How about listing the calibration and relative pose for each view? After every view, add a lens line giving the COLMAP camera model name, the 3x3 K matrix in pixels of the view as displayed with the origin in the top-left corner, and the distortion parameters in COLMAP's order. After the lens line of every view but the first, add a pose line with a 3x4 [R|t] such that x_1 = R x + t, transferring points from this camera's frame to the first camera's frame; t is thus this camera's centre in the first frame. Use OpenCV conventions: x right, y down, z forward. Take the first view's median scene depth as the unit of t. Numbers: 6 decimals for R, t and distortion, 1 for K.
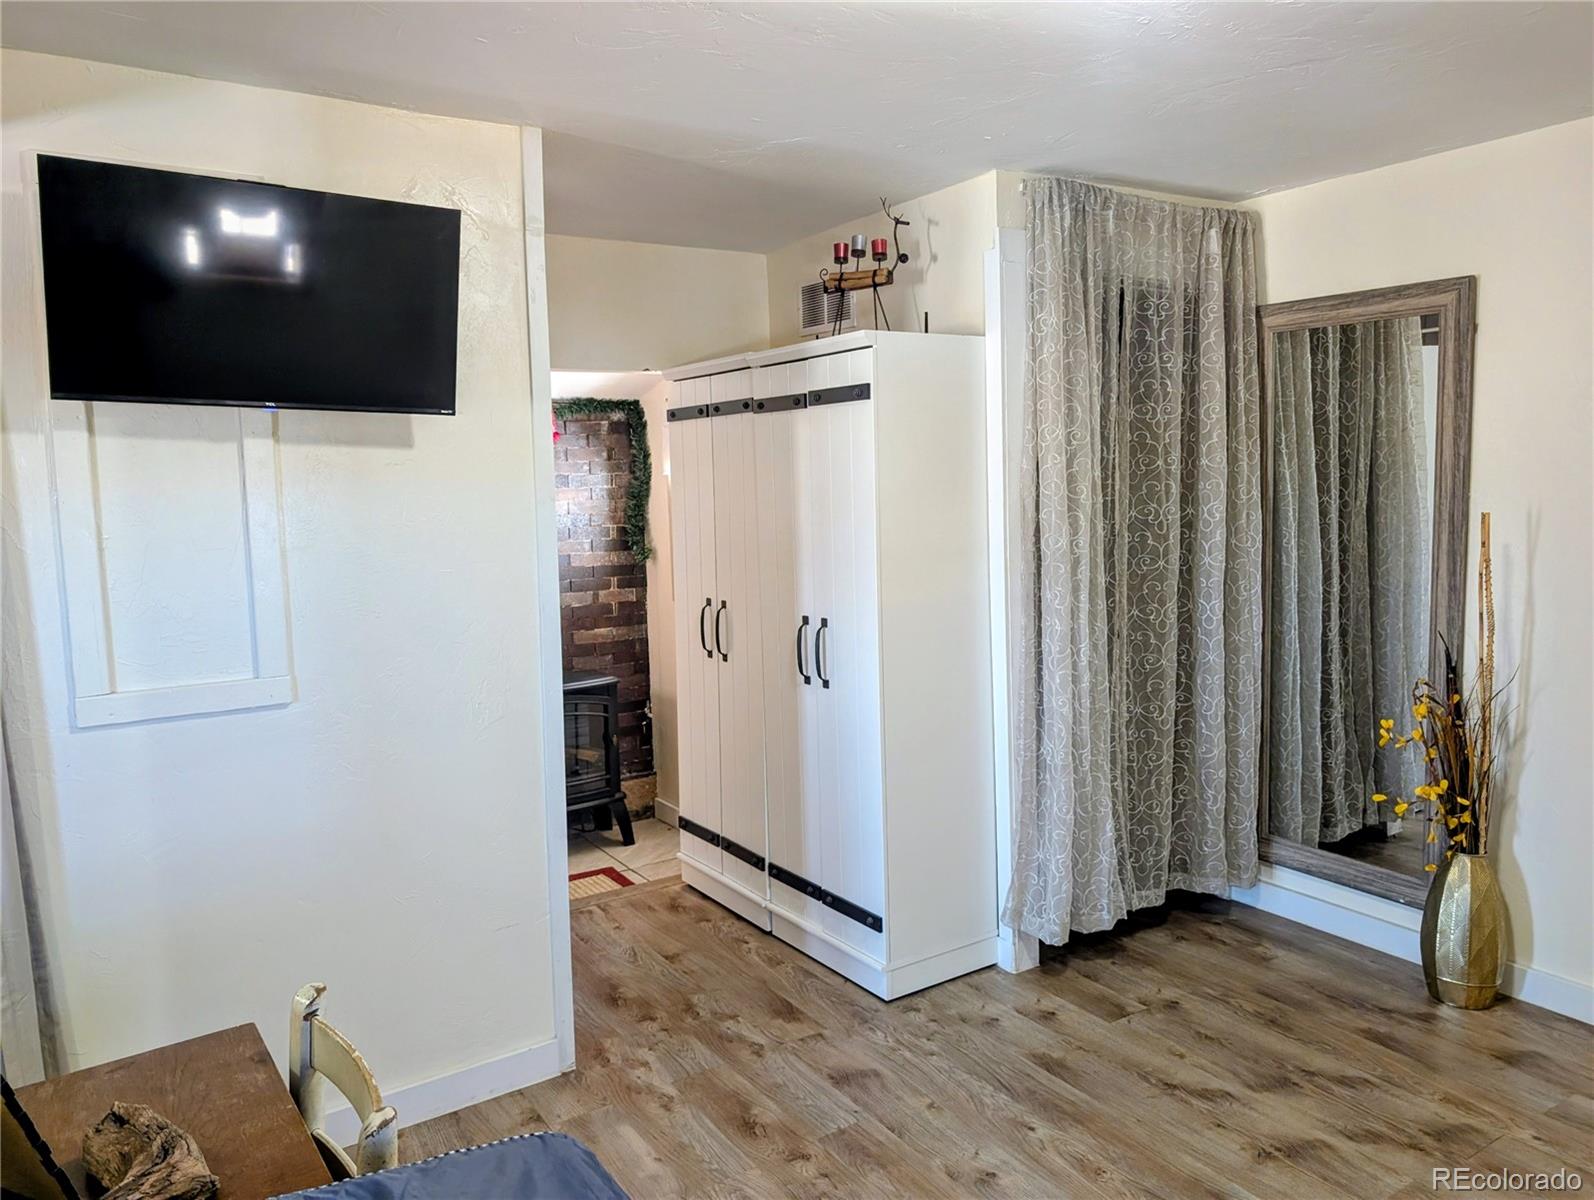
lens RADIAL K [[1101.3, 0, 797.0], [0, 1101.3, 600.0], [0, 0, 1]] dist [0.003054, -0.001689]
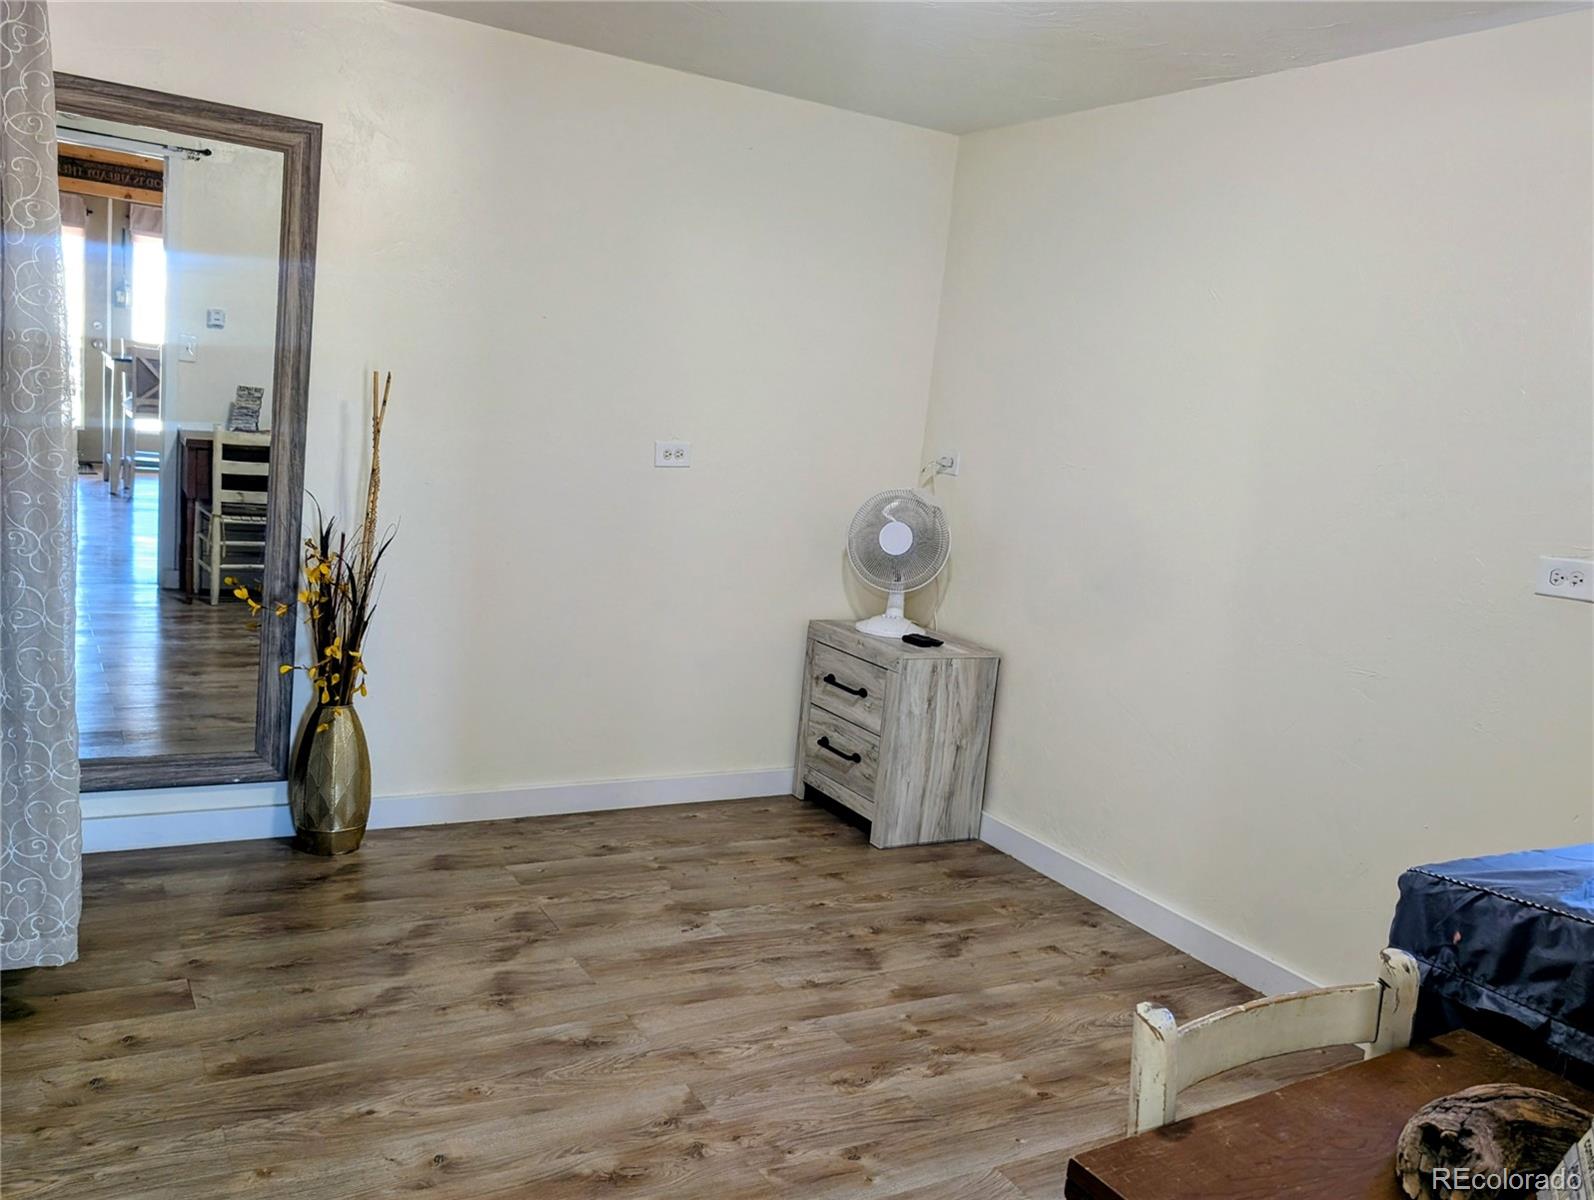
lens RADIAL K [[1285.7, 0, 797.0], [0, 1285.7, 600.0], [0, 0, 1]] dist [0.000798, -0.001360]
pose [[0.070273, -0.128107, 0.989267, -0.584712], [0.014964, 0.991743, 0.127365, -0.014747], [-0.997416, 0.005853, 0.071610, 0.537528]]
